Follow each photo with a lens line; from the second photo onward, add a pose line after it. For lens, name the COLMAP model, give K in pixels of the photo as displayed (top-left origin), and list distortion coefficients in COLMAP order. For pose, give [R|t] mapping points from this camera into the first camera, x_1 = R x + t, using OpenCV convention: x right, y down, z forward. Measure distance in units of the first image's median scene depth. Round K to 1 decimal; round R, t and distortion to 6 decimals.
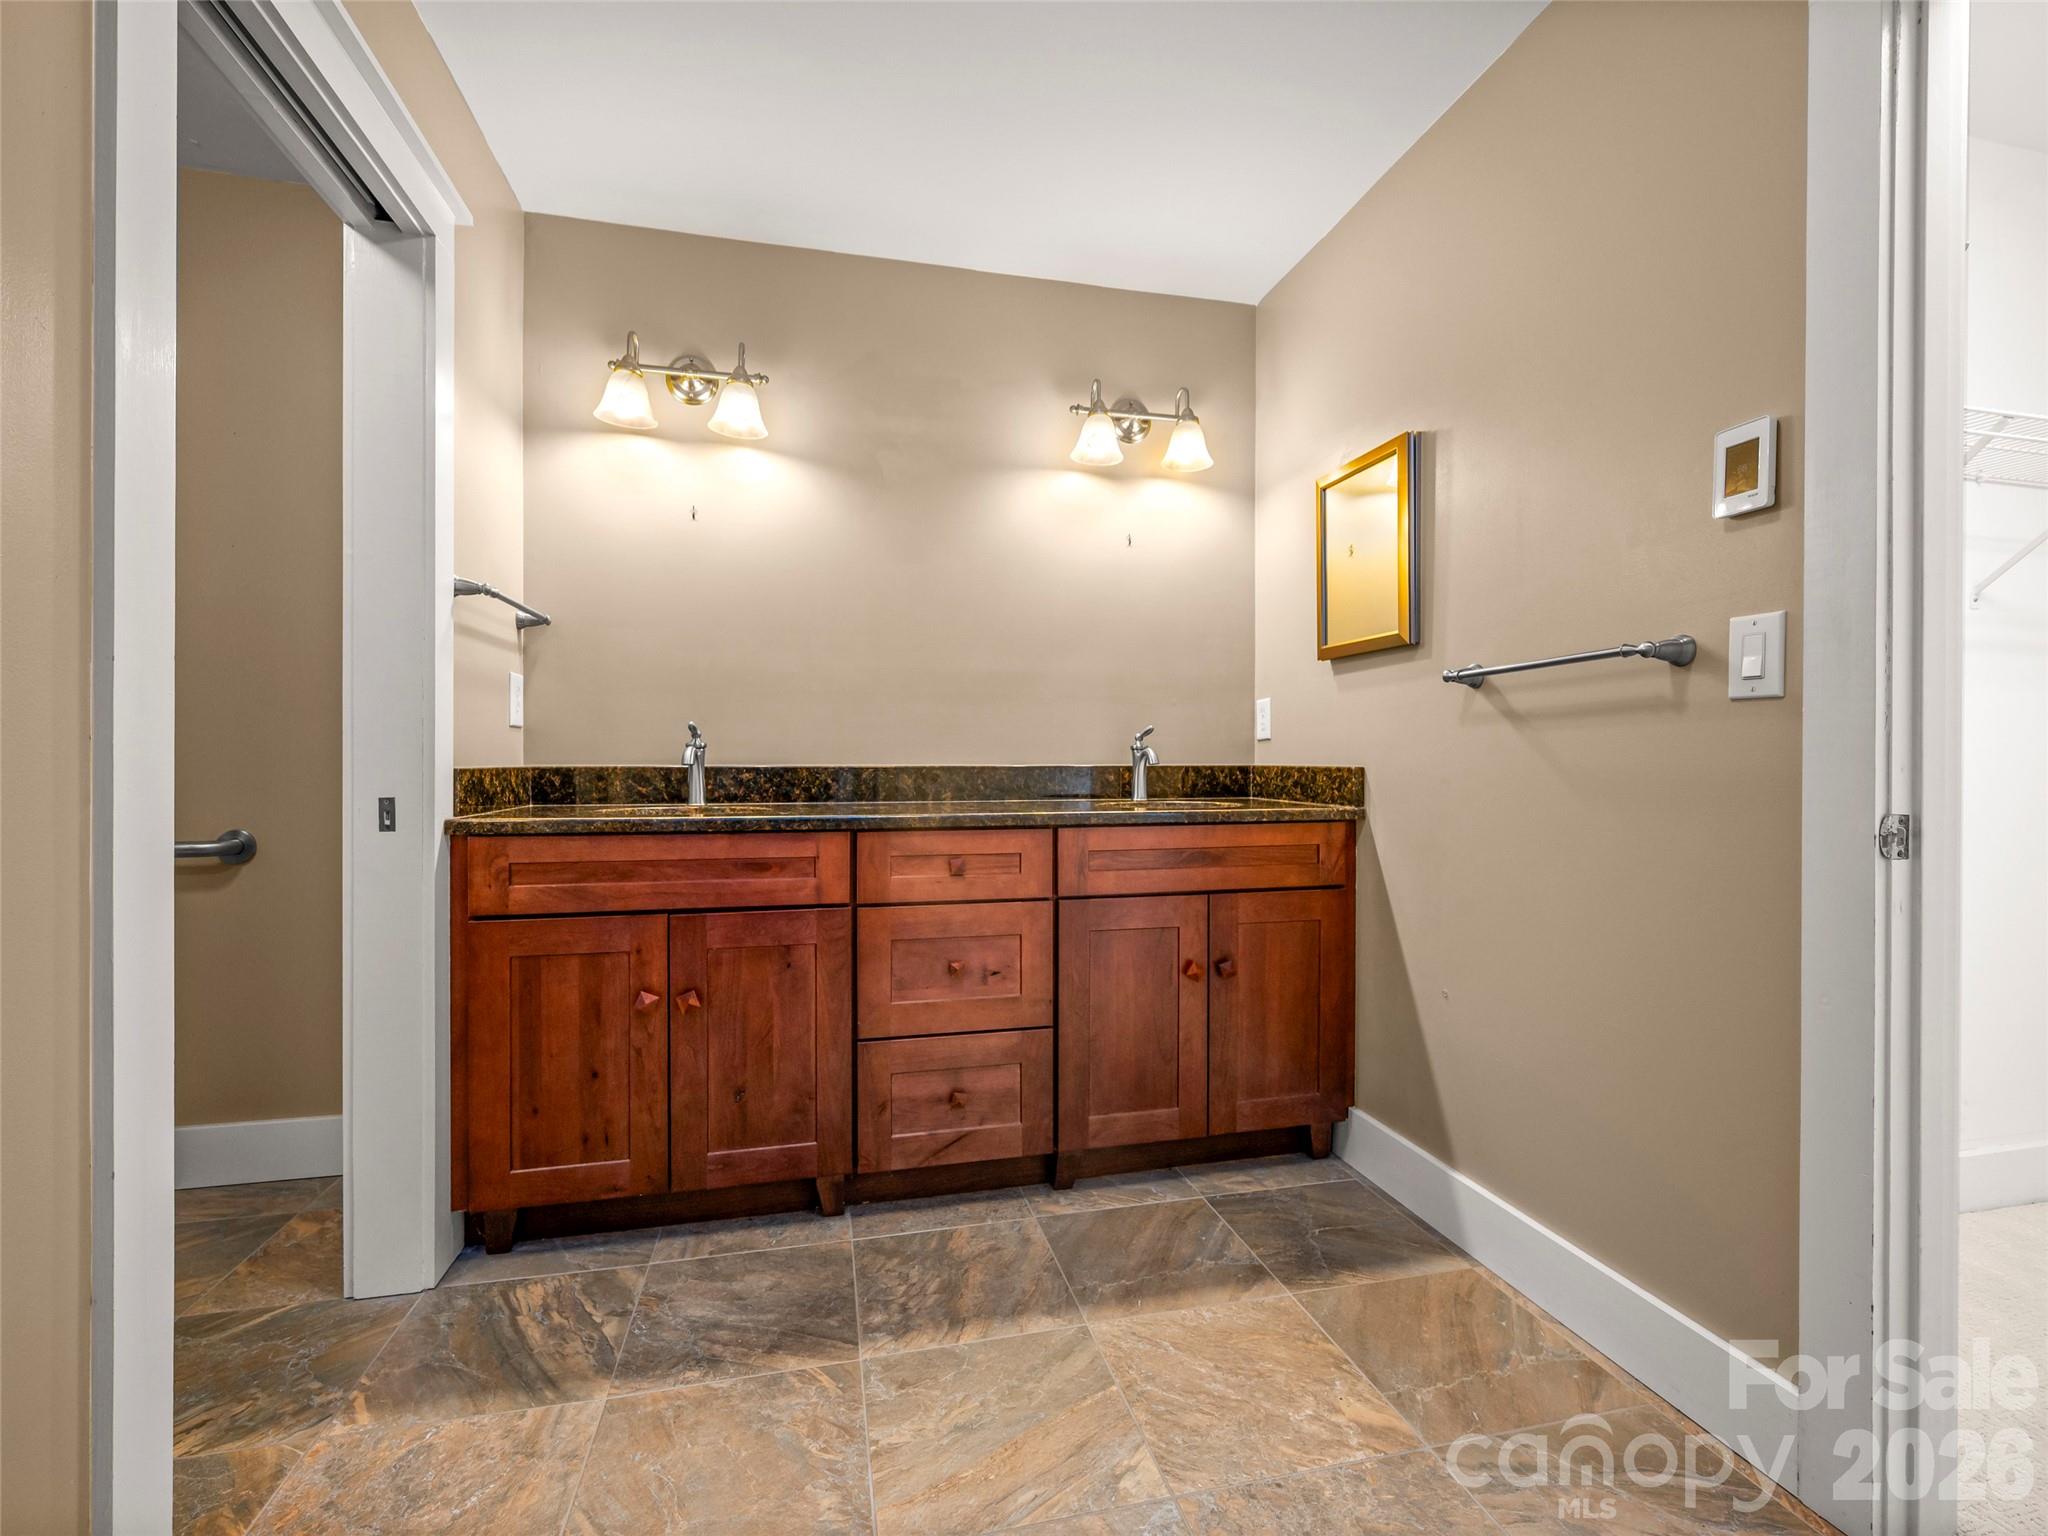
lens RADIAL K [[919.2, 0, 1024.0], [0, 919.2, 768.0], [0, 0, 1]] dist [0.000557, -0.000576]
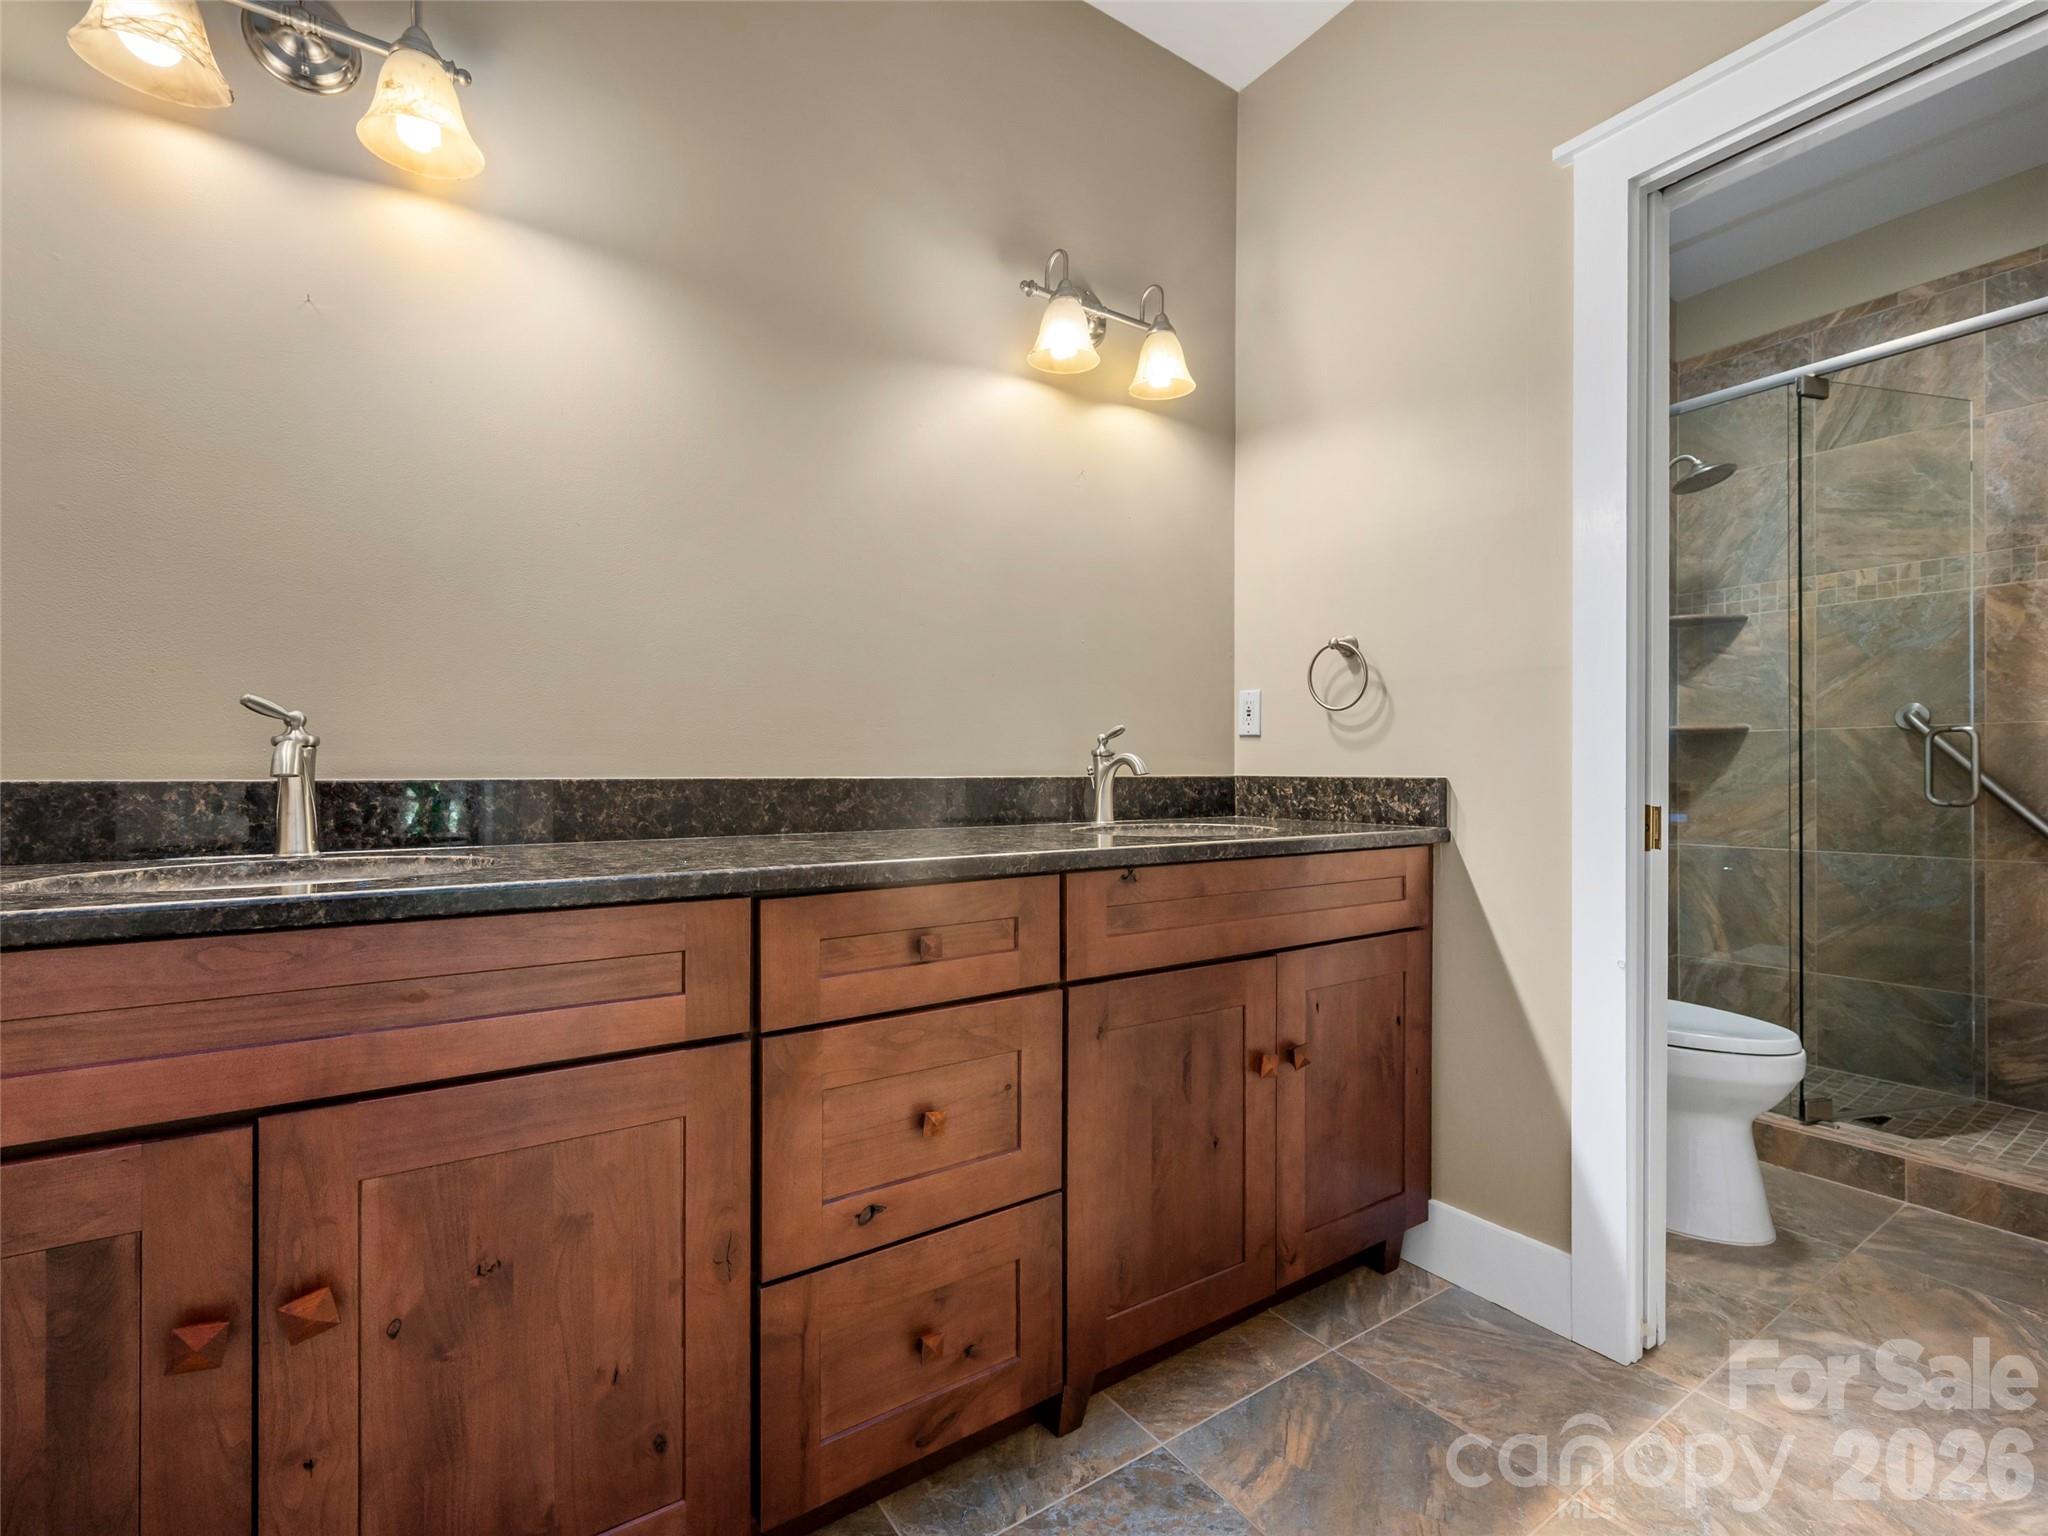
lens RADIAL K [[919.2, 0, 1024.0], [0, 919.2, 768.0], [0, 0, 1]] dist [0.000557, -0.000576]
pose [[0.862576, 0.006775, 0.505882, -0.303994], [0.002406, 0.999844, -0.017493, 0.002435], [-0.505922, 0.016306, 0.862425, 0.394154]]
